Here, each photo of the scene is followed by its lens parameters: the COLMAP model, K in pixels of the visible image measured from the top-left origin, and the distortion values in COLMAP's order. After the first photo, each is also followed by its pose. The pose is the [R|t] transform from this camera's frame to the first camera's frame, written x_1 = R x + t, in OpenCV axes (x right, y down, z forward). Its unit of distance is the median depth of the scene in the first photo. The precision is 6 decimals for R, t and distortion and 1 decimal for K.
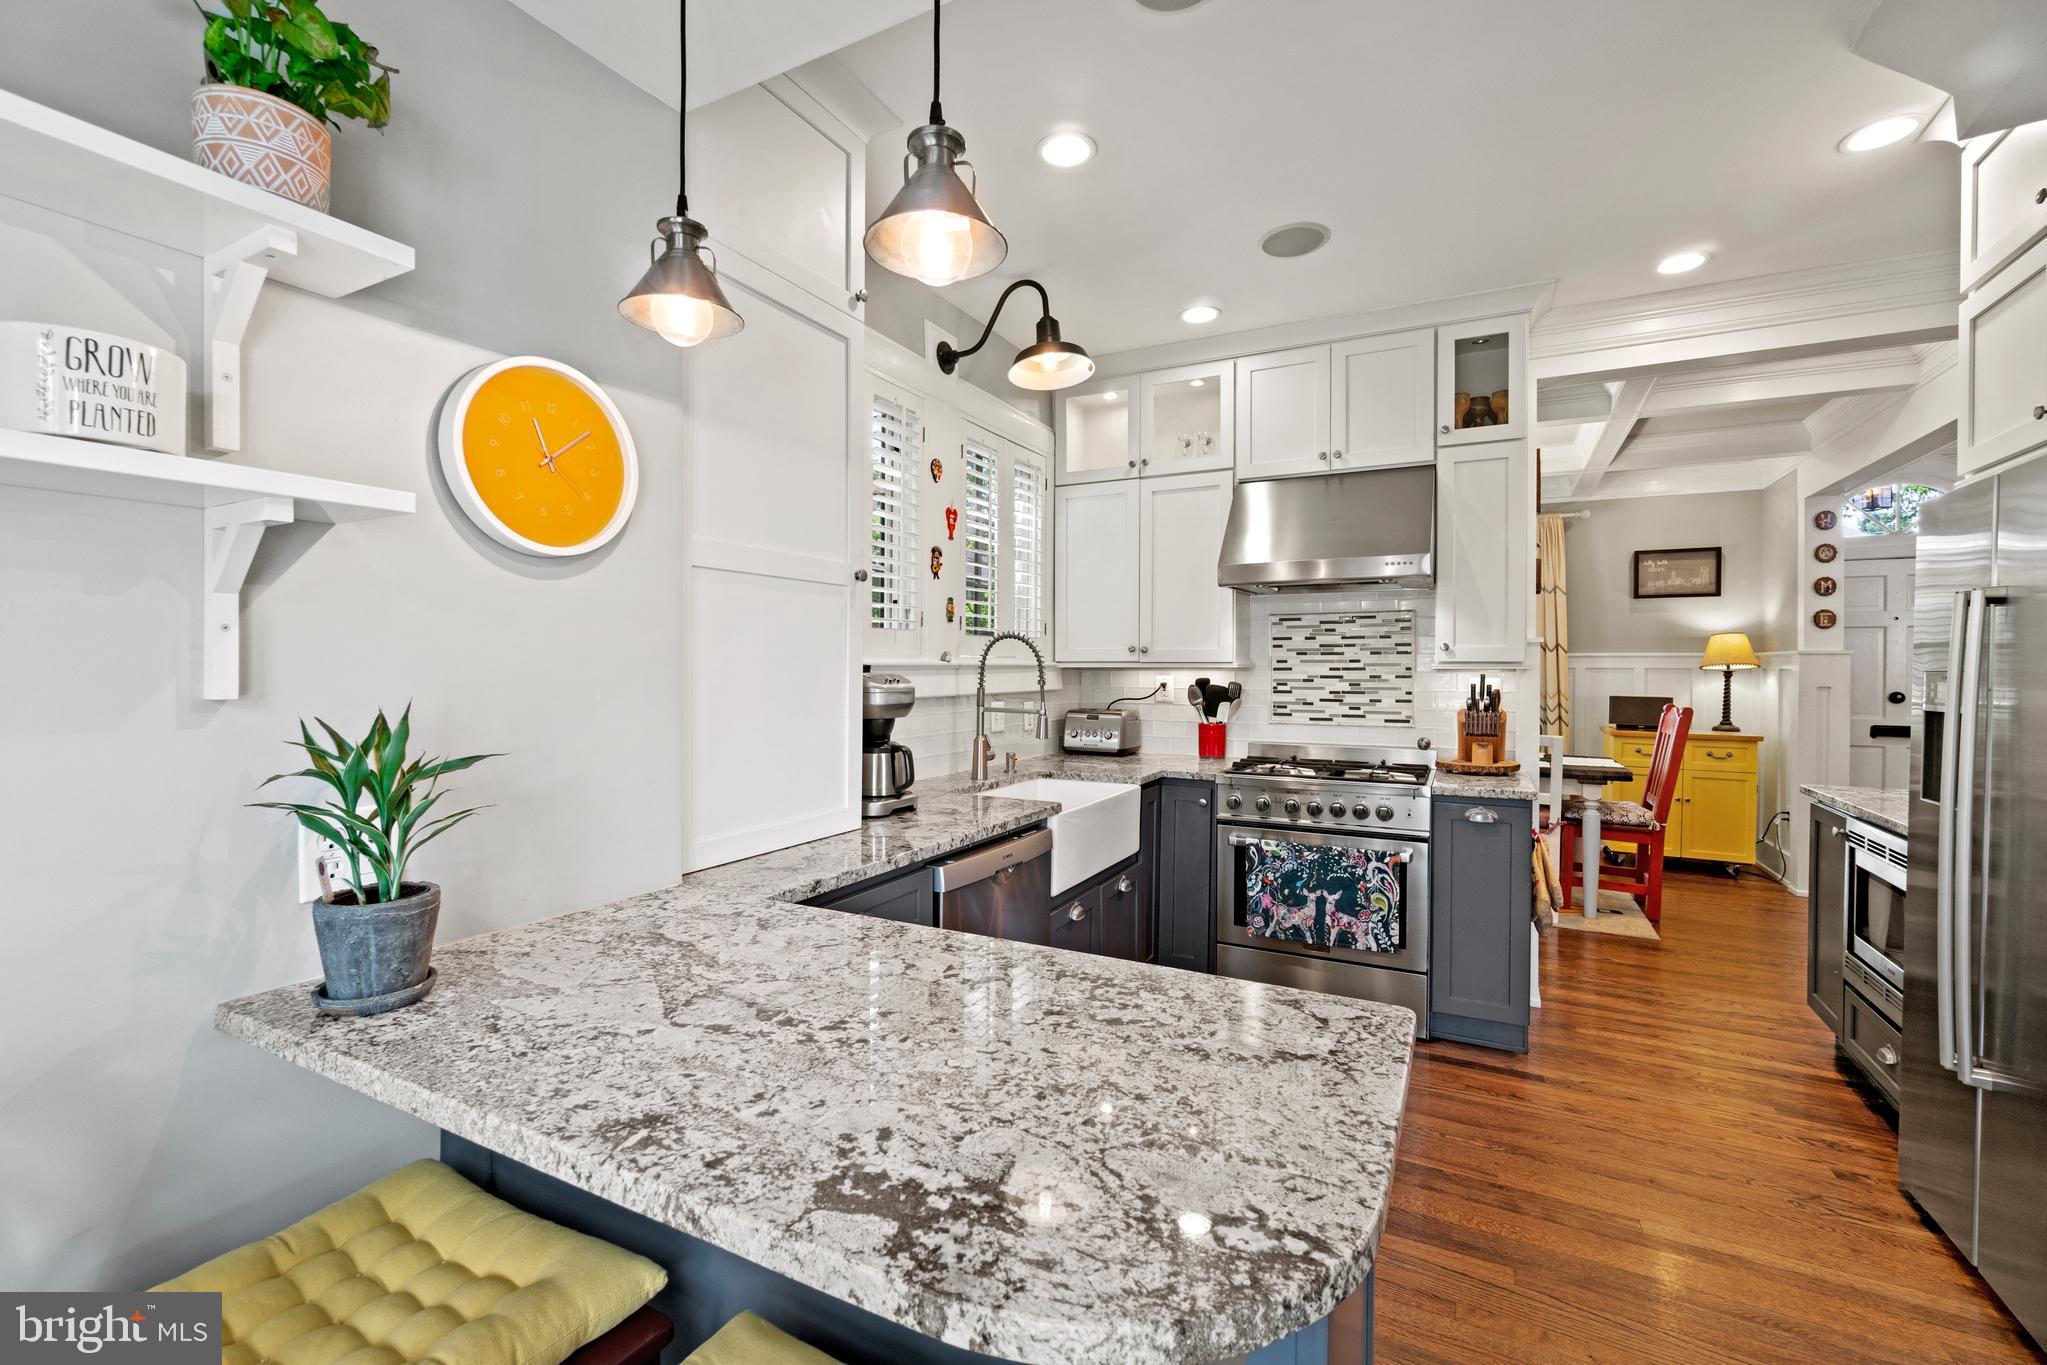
lens RADIAL K [[888.9, 0, 1019.7], [0, 888.9, 679.3], [0, 0, 1]] dist [-0.004880, 0.001466]
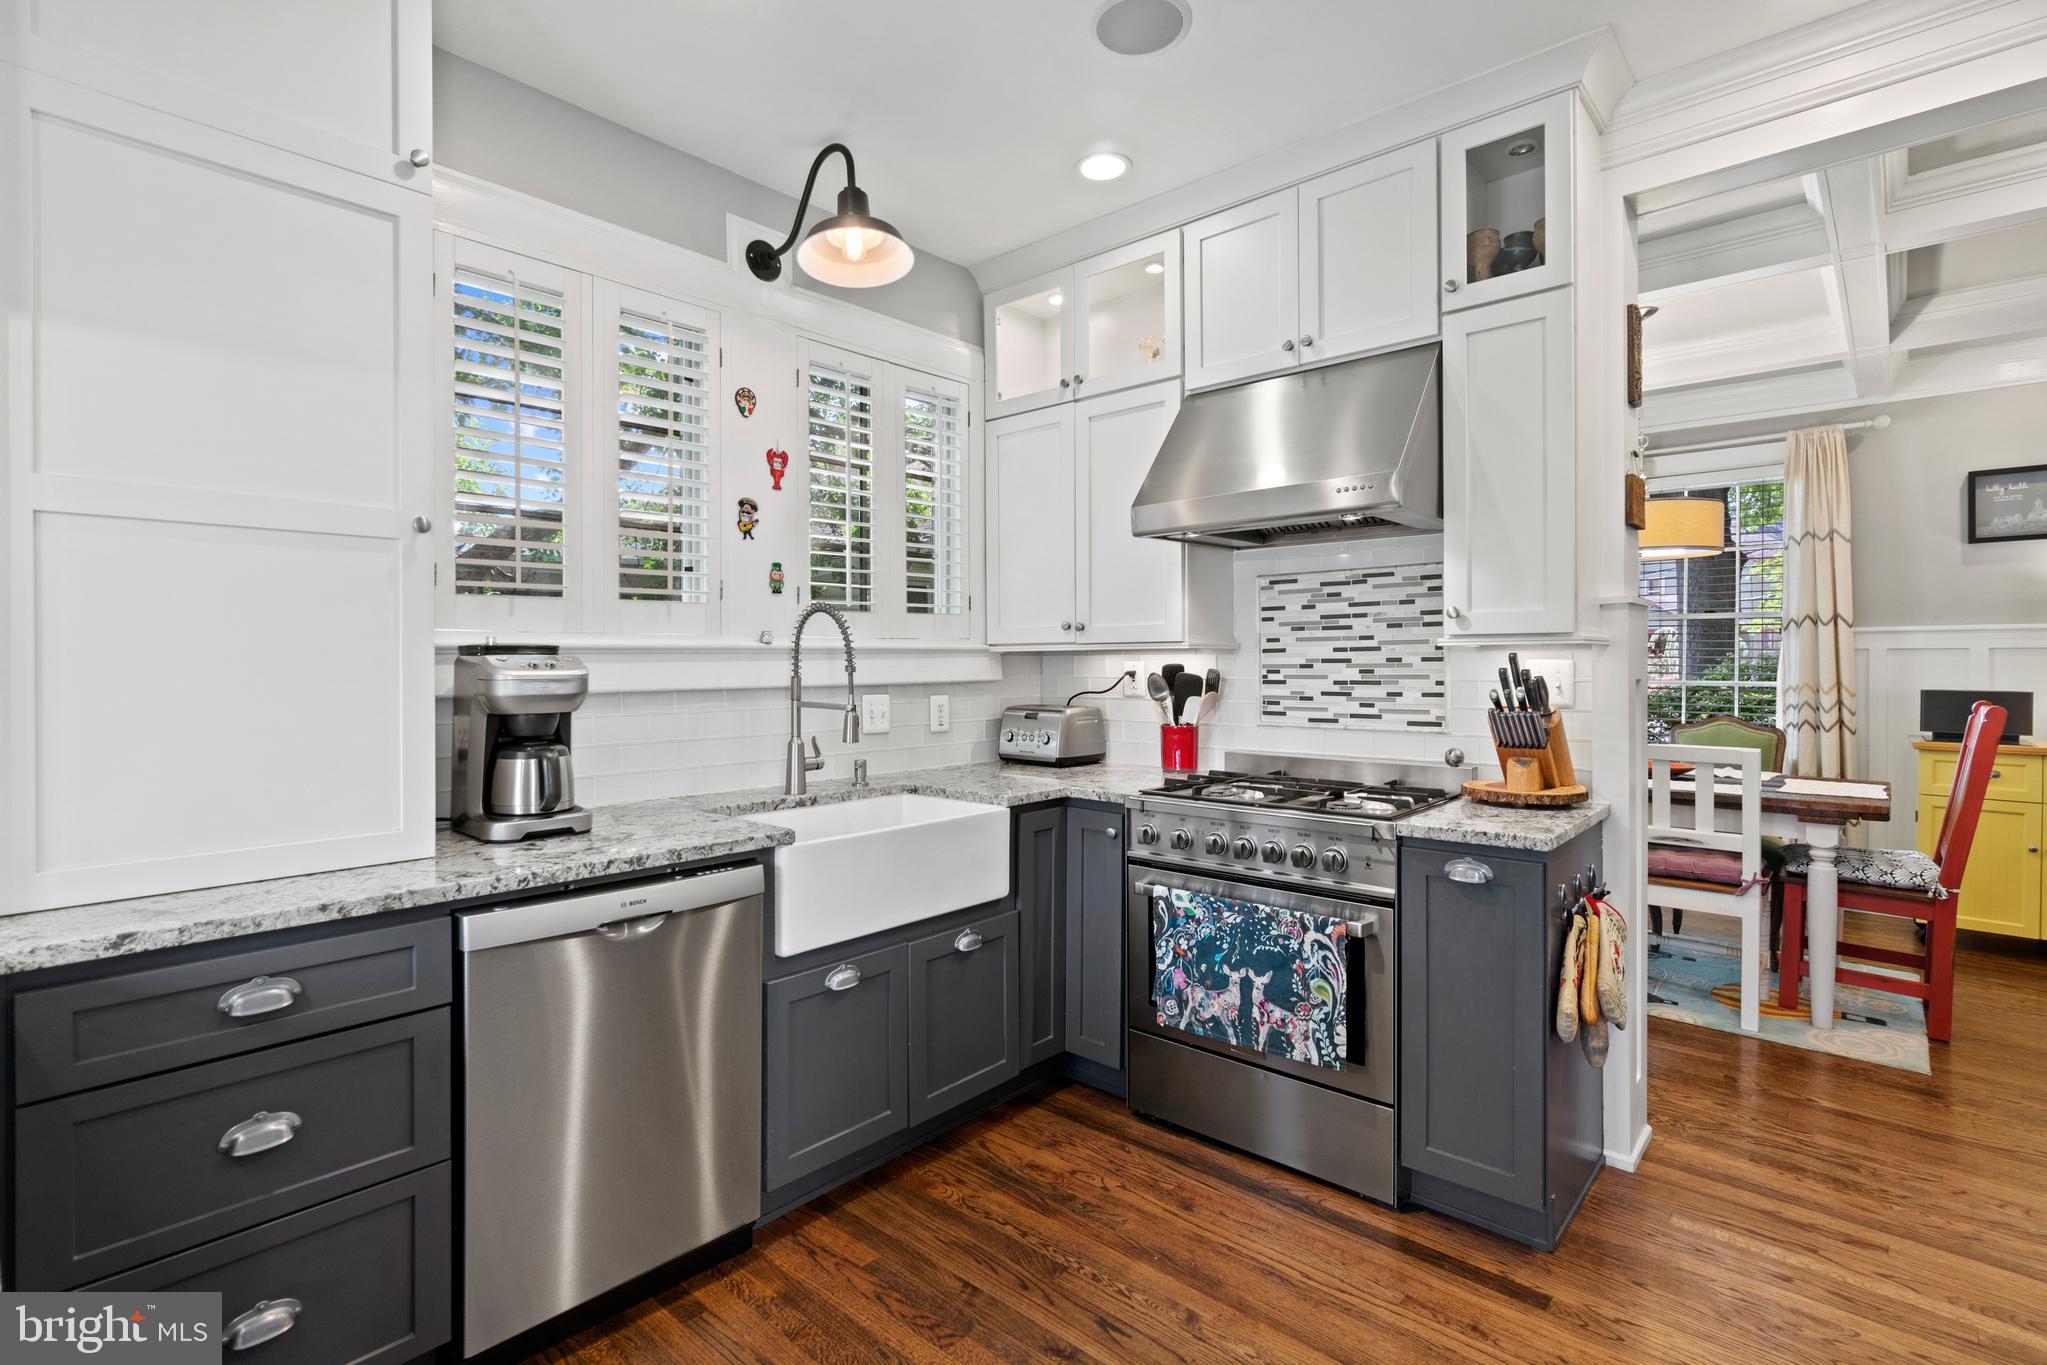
lens RADIAL K [[984.5, 0, 1022.4], [0, 984.5, 666.5], [0, 0, 1]] dist [-0.009253, 0.002841]
pose [[0.968089, -0.007255, -0.250501, 0.342304], [0.004798, 0.999934, -0.010417, 0.009921], [0.250560, 0.008882, 0.968060, 0.203469]]
